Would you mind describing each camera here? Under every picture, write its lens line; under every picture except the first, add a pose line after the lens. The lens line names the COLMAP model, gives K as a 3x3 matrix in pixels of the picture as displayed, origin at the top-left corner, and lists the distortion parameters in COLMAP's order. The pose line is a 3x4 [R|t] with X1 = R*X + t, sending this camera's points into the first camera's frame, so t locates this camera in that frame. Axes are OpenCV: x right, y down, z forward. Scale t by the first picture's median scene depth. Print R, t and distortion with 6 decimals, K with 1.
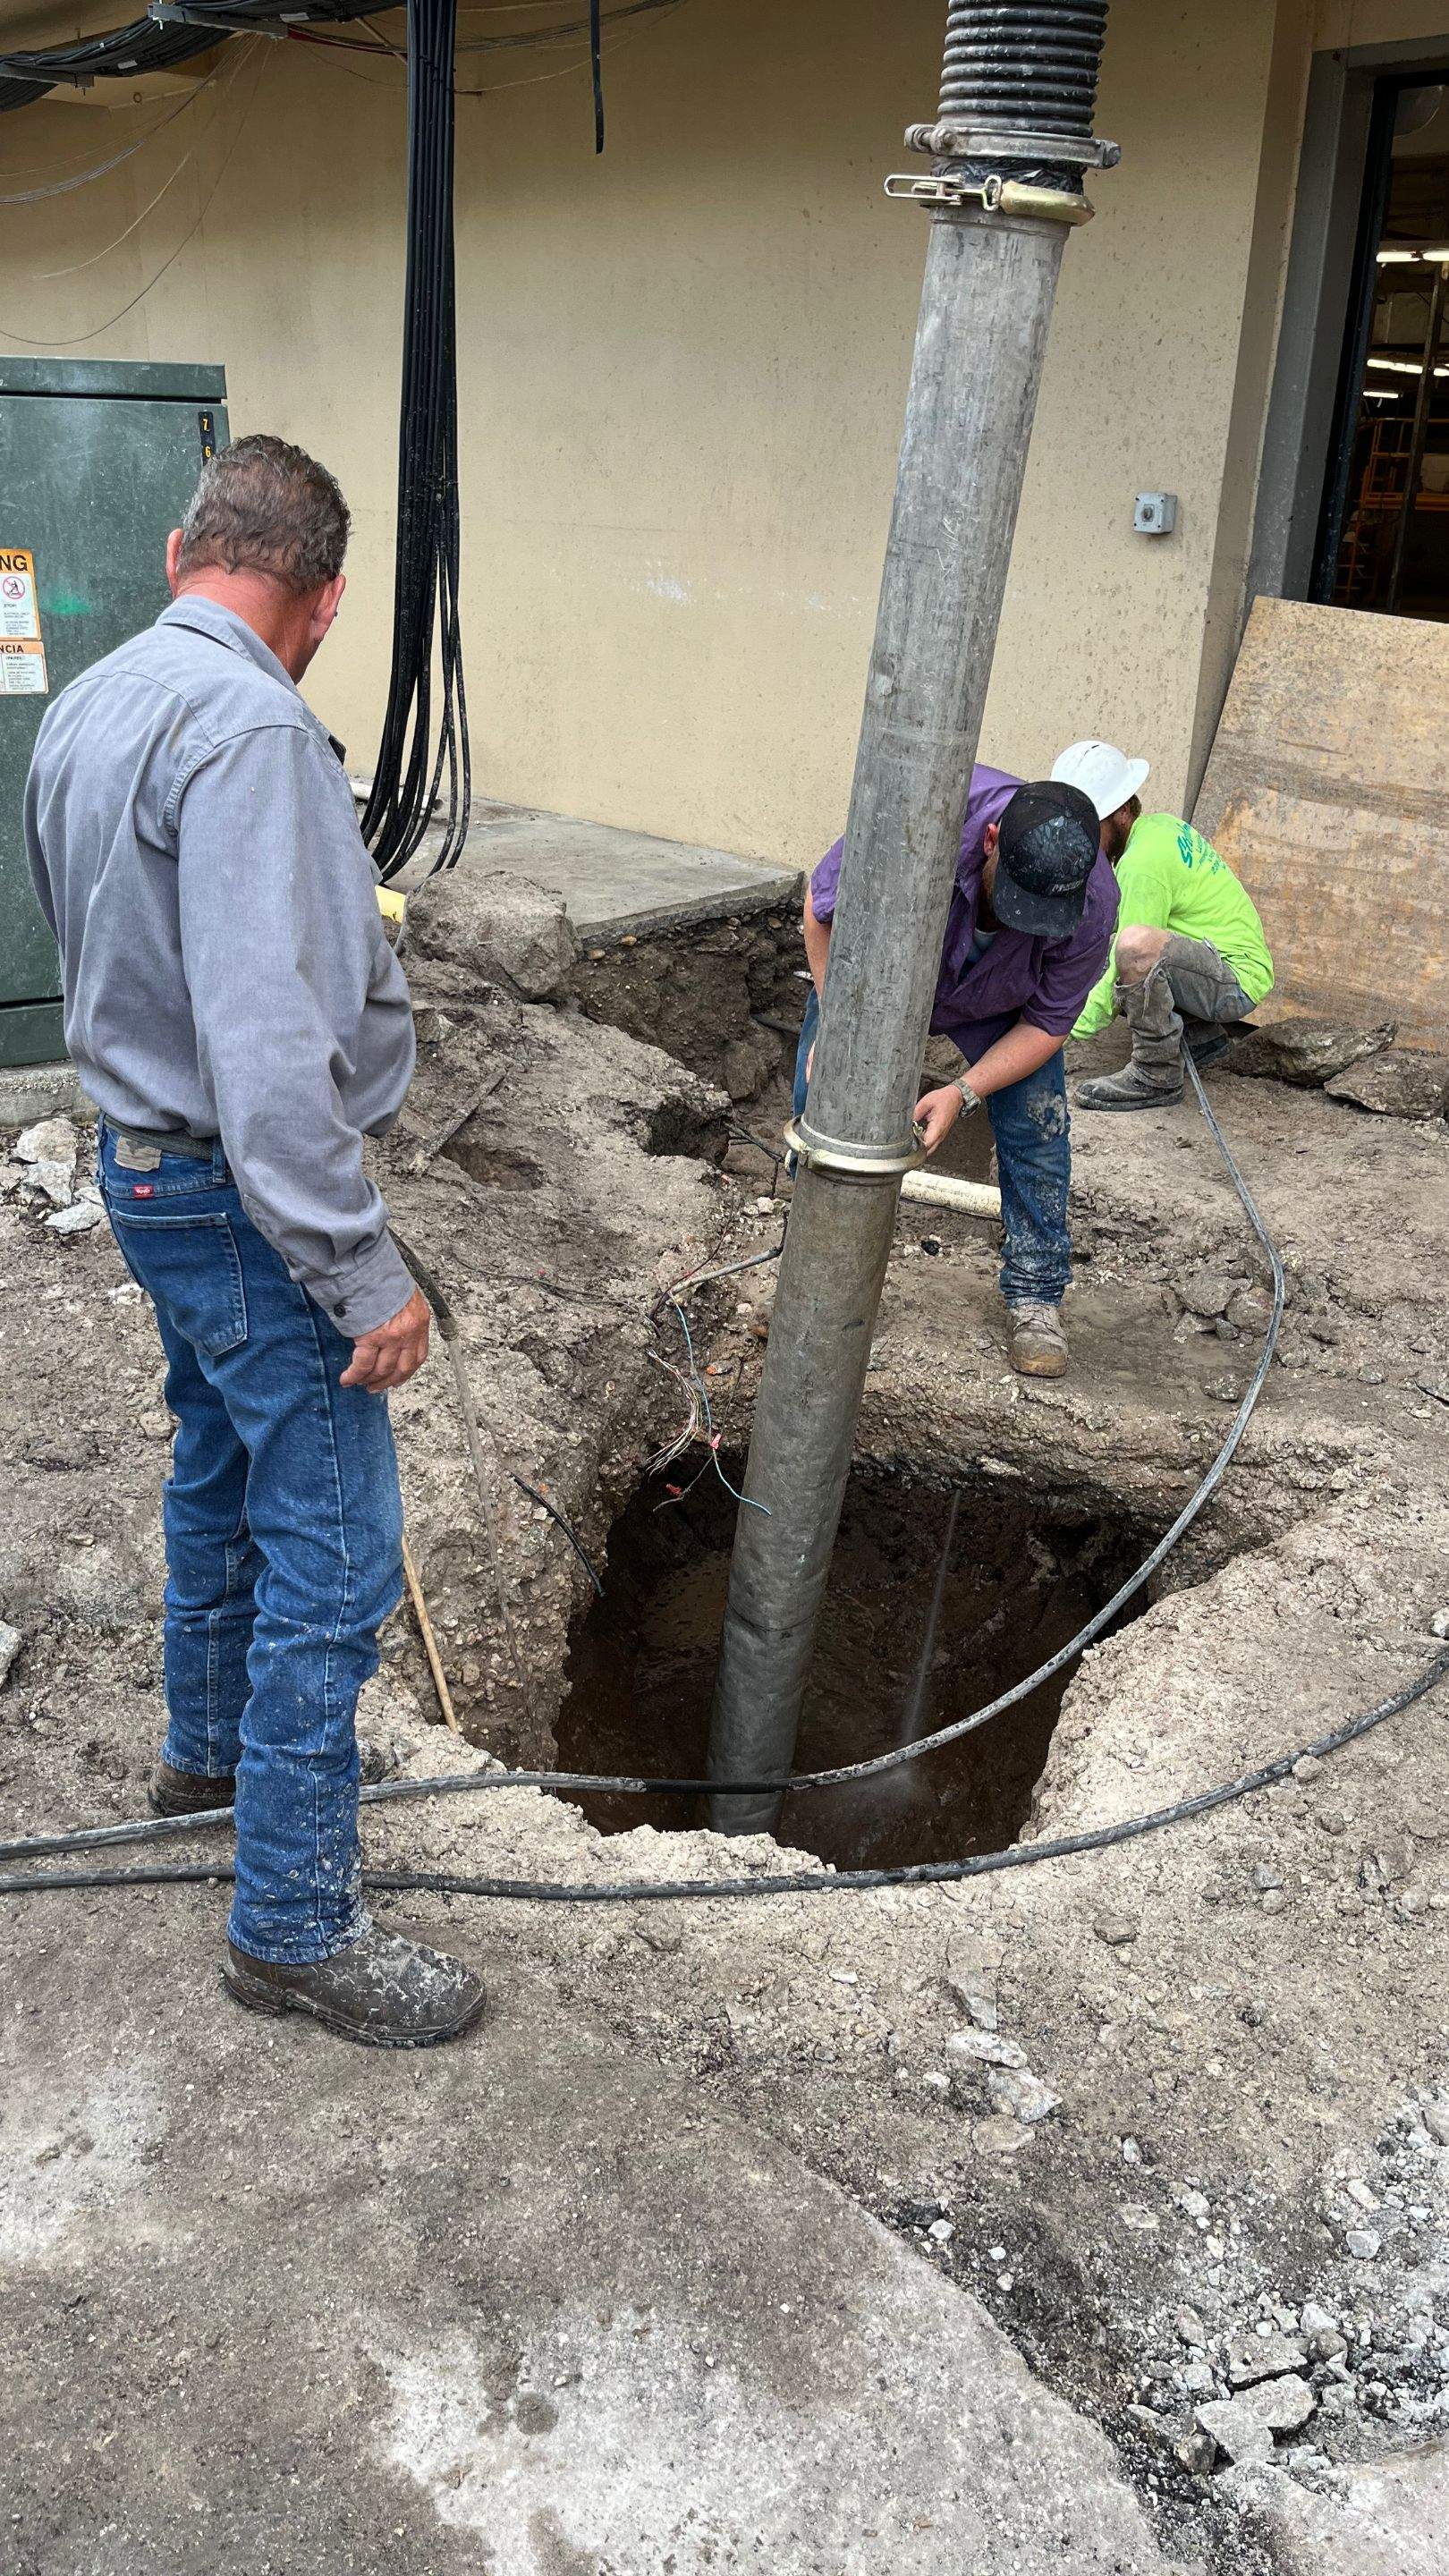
lens RADIAL K [[1940.2, 0, 726.1], [0, 1940.2, 1317.0], [0, 0, 1]] dist [0.062701, -0.091576]
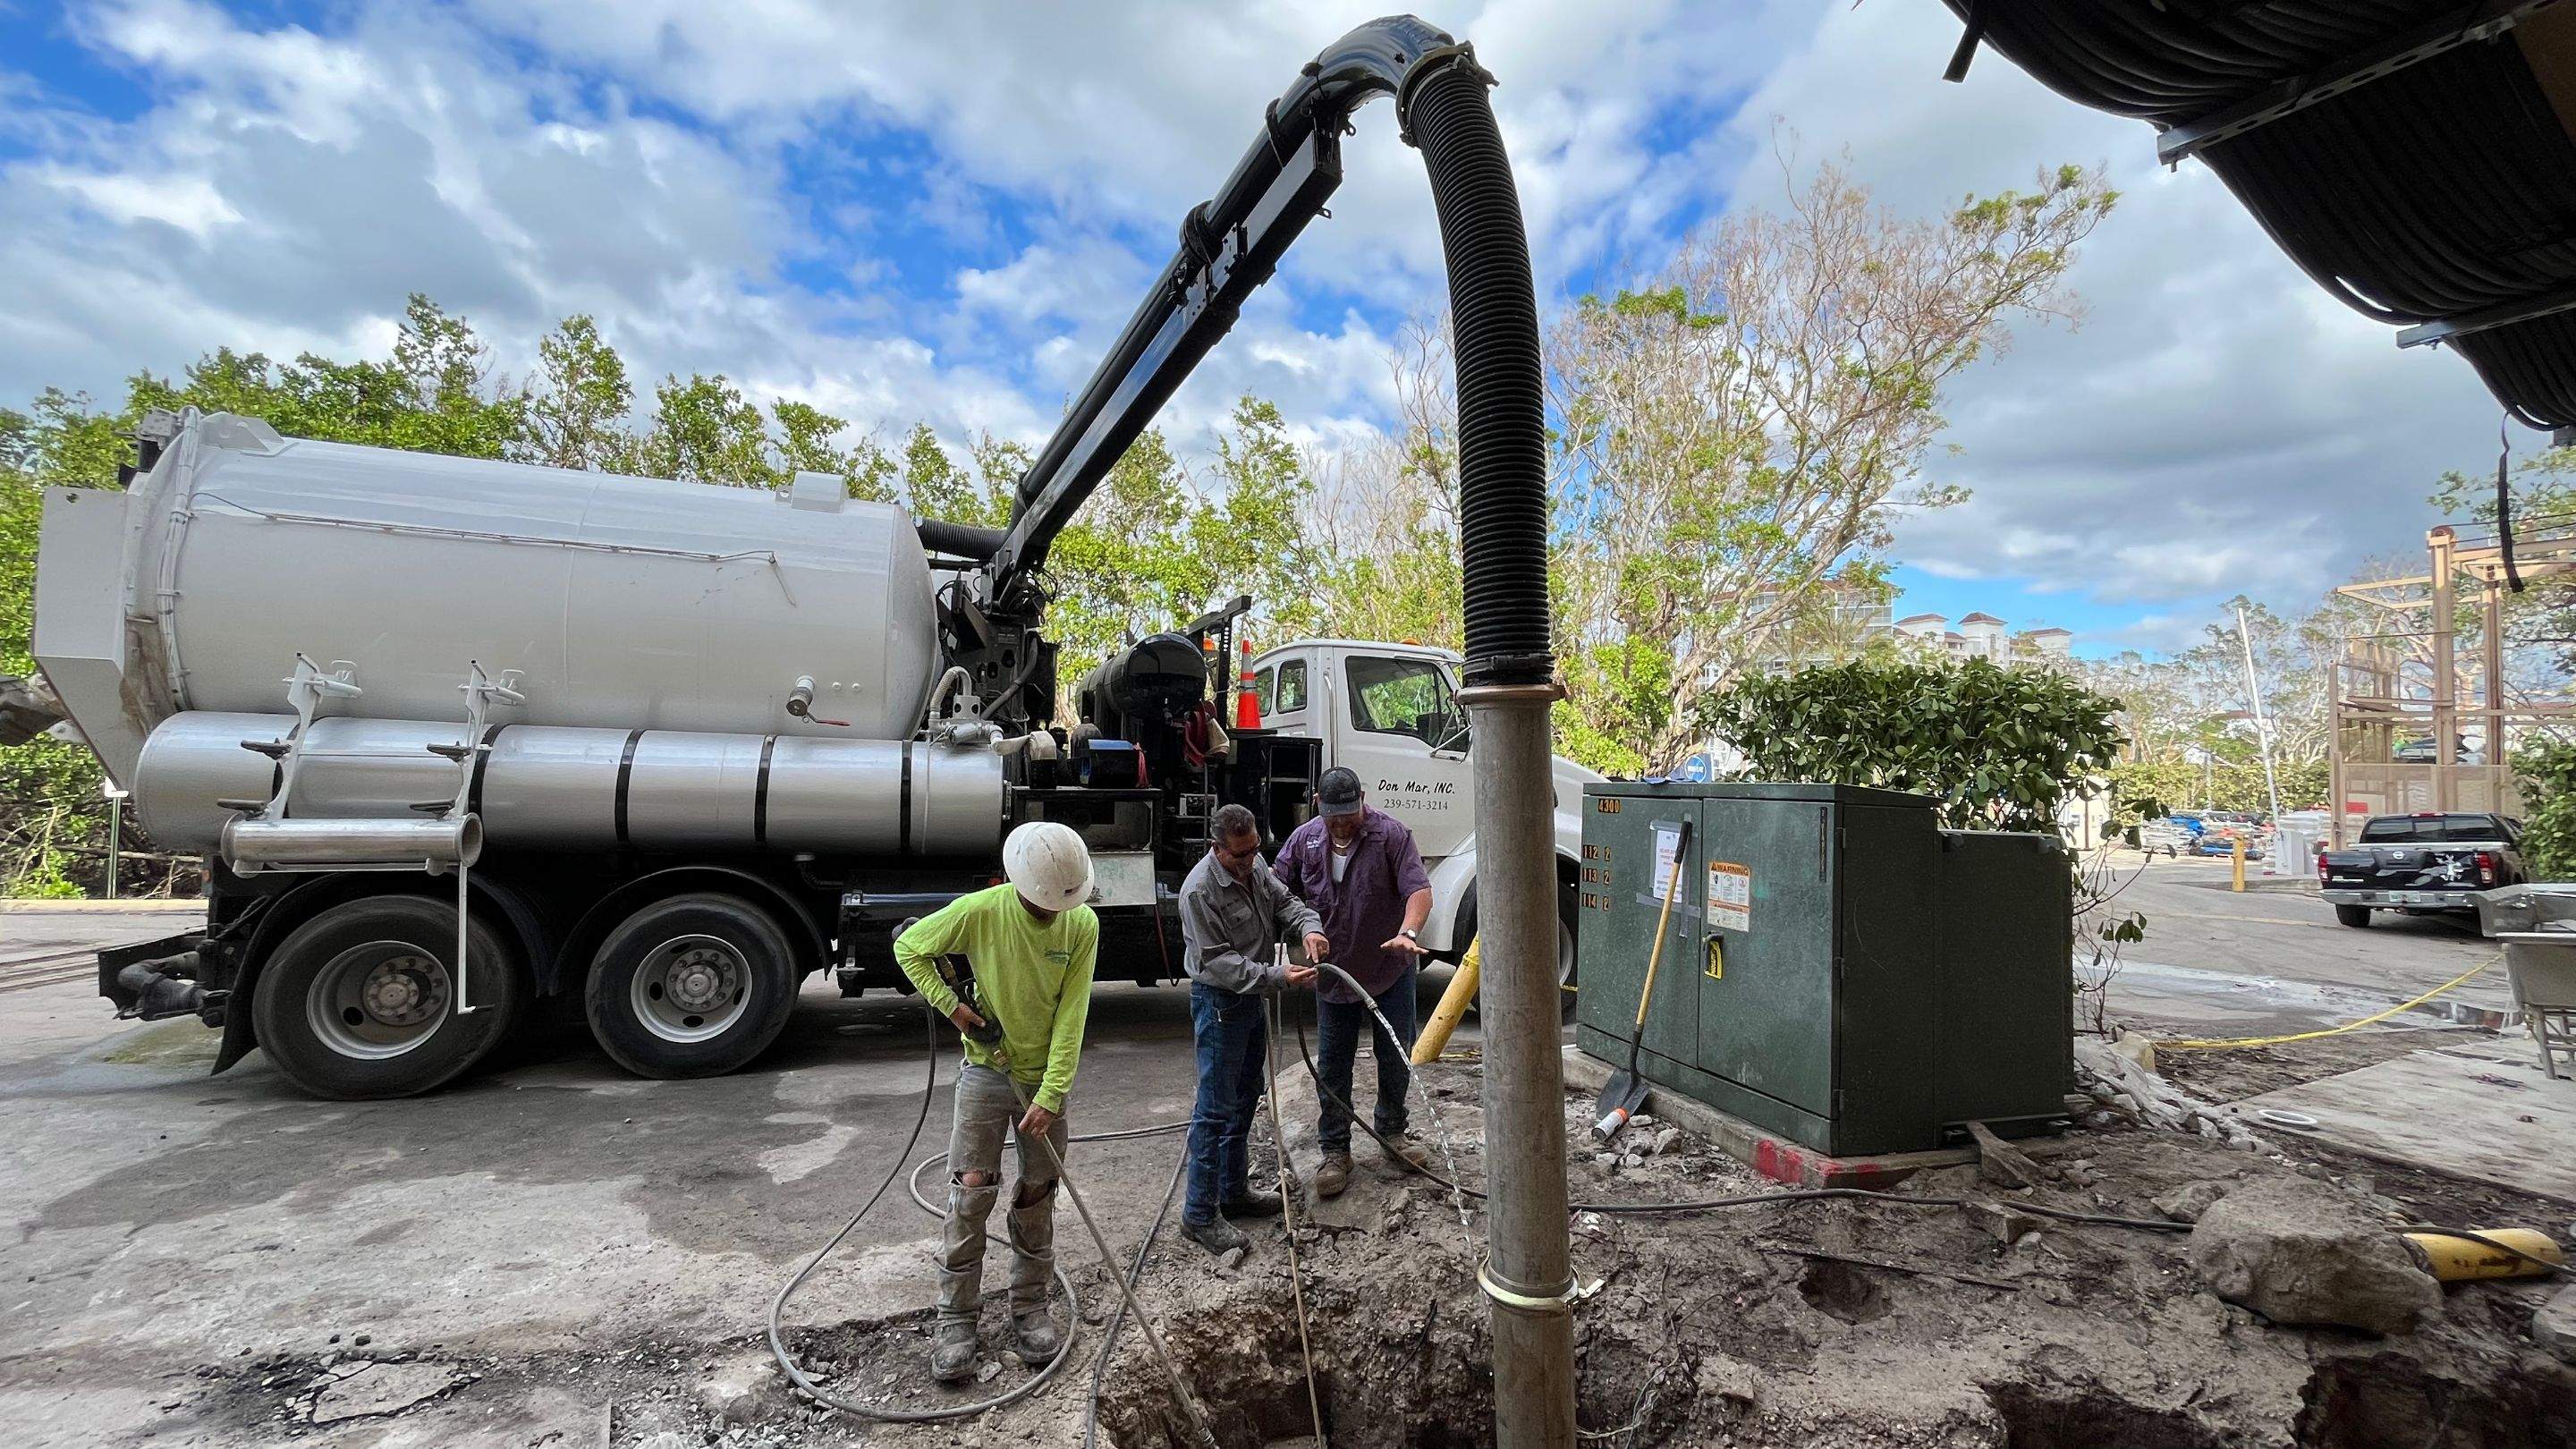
lens RADIAL K [[1035.3, 0, 1288.2], [0, 1035.3, 720.8], [0, 0, 1]] dist [-0.003308, 0.000085]
pose [[-0.211626, -0.081195, -0.973972, 0.614097], [-0.416392, 0.909067, 0.014690, -0.253104], [0.884213, 0.408663, -0.226191, 0.552385]]
